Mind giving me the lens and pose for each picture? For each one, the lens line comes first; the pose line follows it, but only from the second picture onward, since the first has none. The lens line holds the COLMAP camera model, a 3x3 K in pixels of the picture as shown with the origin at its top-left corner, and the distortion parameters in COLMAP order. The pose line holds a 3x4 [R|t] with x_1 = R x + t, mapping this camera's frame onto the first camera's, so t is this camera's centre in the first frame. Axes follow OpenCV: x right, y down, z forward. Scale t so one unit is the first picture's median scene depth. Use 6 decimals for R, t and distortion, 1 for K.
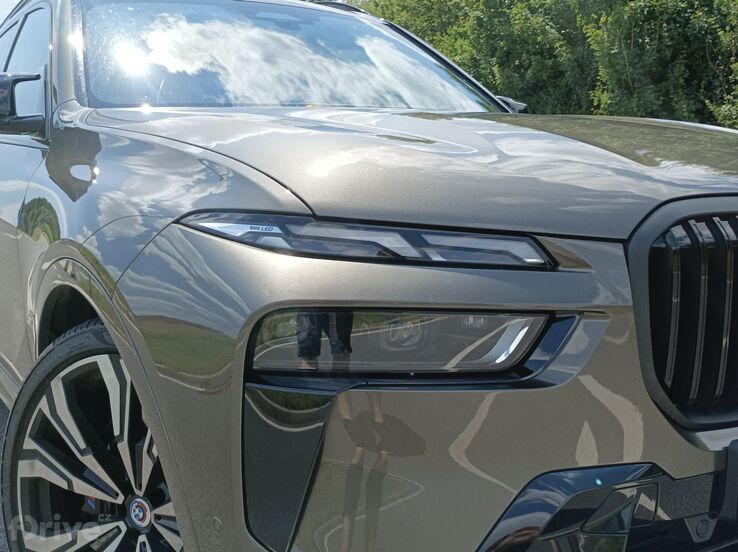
lens RADIAL K [[844.0, 0, 369.0], [0, 844.0, 276.0], [0, 0, 1]] dist [0.008172, 0.019778]
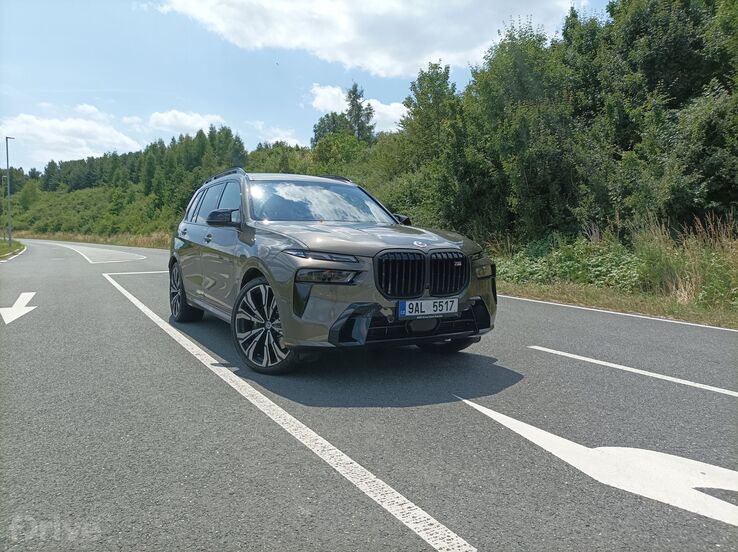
lens RADIAL K [[546.9, 0, 369.0], [0, 546.9, 276.0], [0, 0, 1]] dist [0.040674, -0.042651]
pose [[0.998717, 0.026283, -0.043276, 0.250089], [-0.028645, 0.998081, -0.054906, 0.144002], [0.041750, 0.056075, 0.997553, -1.274479]]
